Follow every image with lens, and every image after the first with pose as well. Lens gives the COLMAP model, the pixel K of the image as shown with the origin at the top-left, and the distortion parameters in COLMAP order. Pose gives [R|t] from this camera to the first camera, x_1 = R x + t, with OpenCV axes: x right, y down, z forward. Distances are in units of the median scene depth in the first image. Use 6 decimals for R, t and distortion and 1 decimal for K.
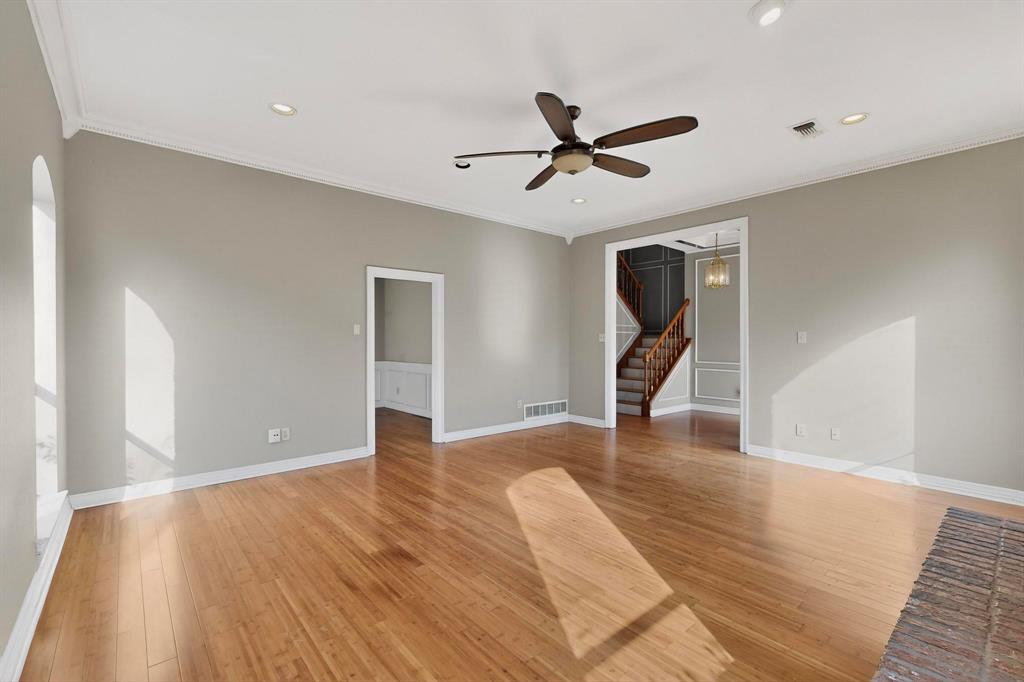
lens RADIAL K [[442.2, 0, 512.1], [0, 442.2, 342.7], [0, 0, 1]] dist [-0.001453, 0.000138]
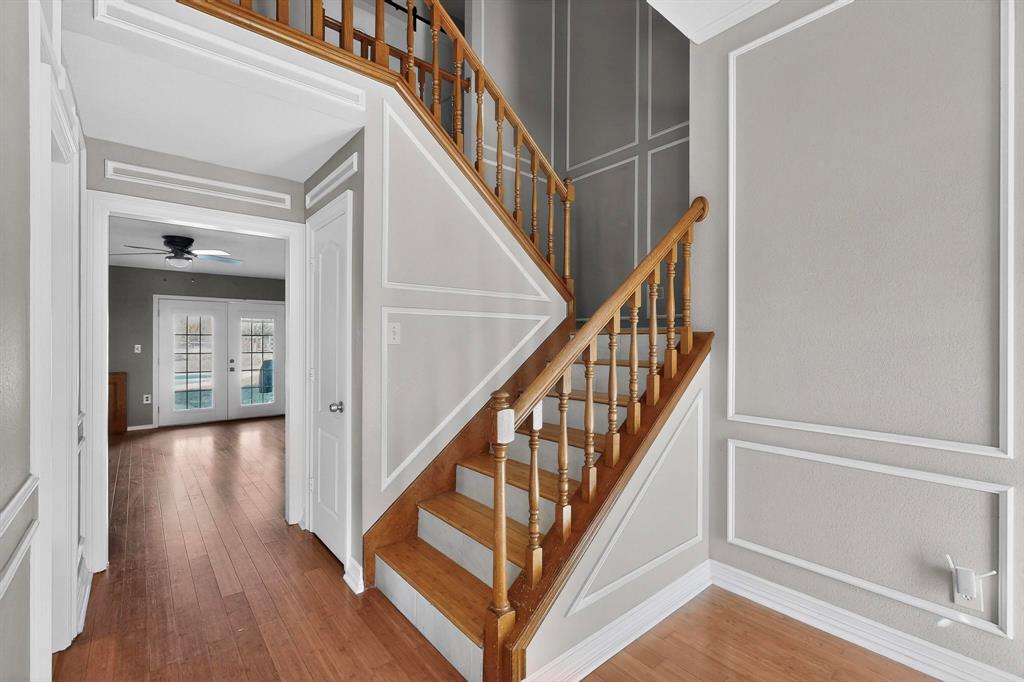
lens RADIAL K [[442.2, 0, 511.3], [0, 442.2, 339.6], [0, 0, 1]] dist [-0.001453, 0.000138]
pose [[0.999889, 0.002554, -0.014676, 0.281894], [-0.002660, 0.999971, -0.007192, -0.003648], [0.014657, 0.007230, 0.999866, 0.719352]]
